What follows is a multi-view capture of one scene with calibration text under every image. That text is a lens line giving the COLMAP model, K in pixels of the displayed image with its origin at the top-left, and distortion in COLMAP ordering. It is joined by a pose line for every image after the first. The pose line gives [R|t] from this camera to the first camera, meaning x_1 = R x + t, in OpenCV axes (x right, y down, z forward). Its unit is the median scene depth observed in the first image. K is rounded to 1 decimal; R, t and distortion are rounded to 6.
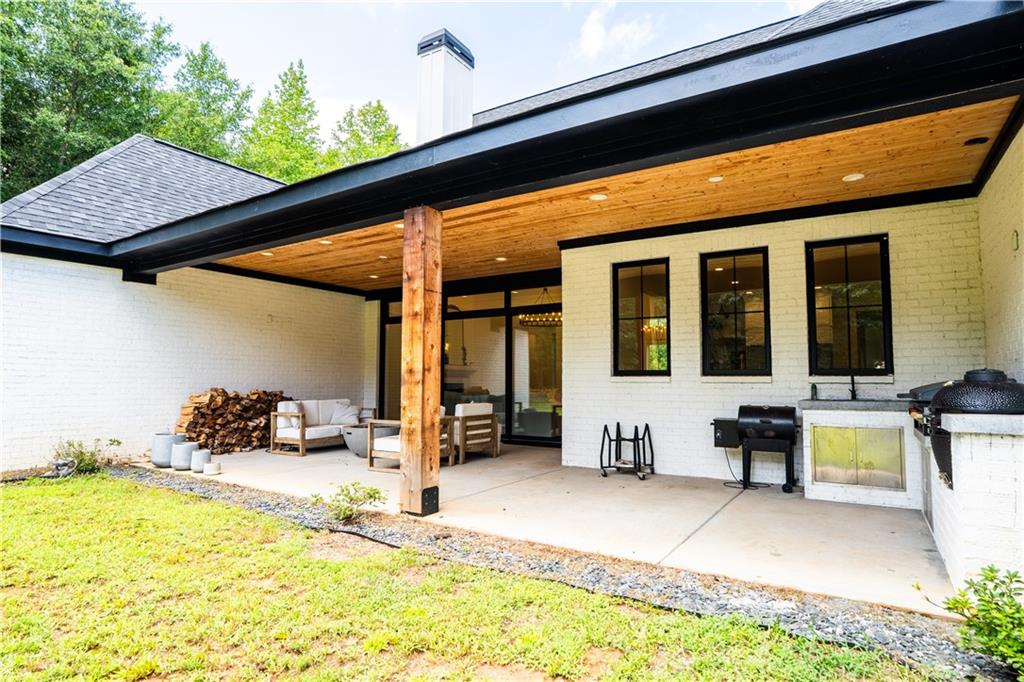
lens RADIAL K [[547.9, 0, 523.0], [0, 547.9, 337.2], [0, 0, 1]] dist [-0.019126, 0.000137]
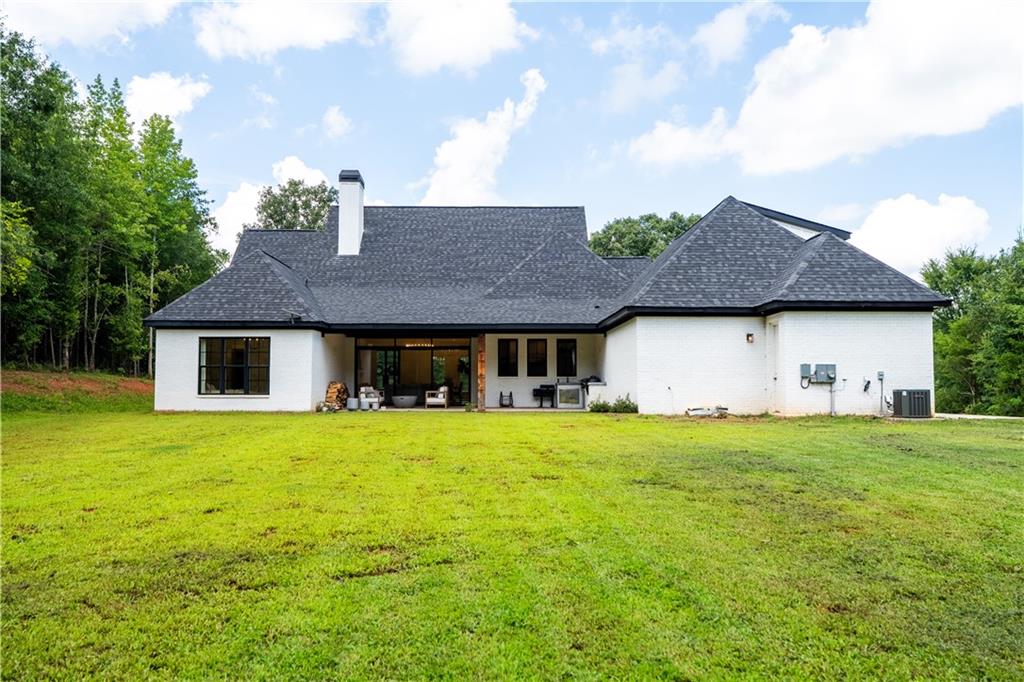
lens RADIAL K [[807.9, 0, 517.0], [0, 807.9, 346.5], [0, 0, 1]] dist [-0.012738, -0.001651]
pose [[0.830184, 0.025126, 0.556923, -2.421261], [-0.040436, 0.999066, 0.015202, -0.179163], [-0.556021, -0.035140, 0.830425, -2.976065]]
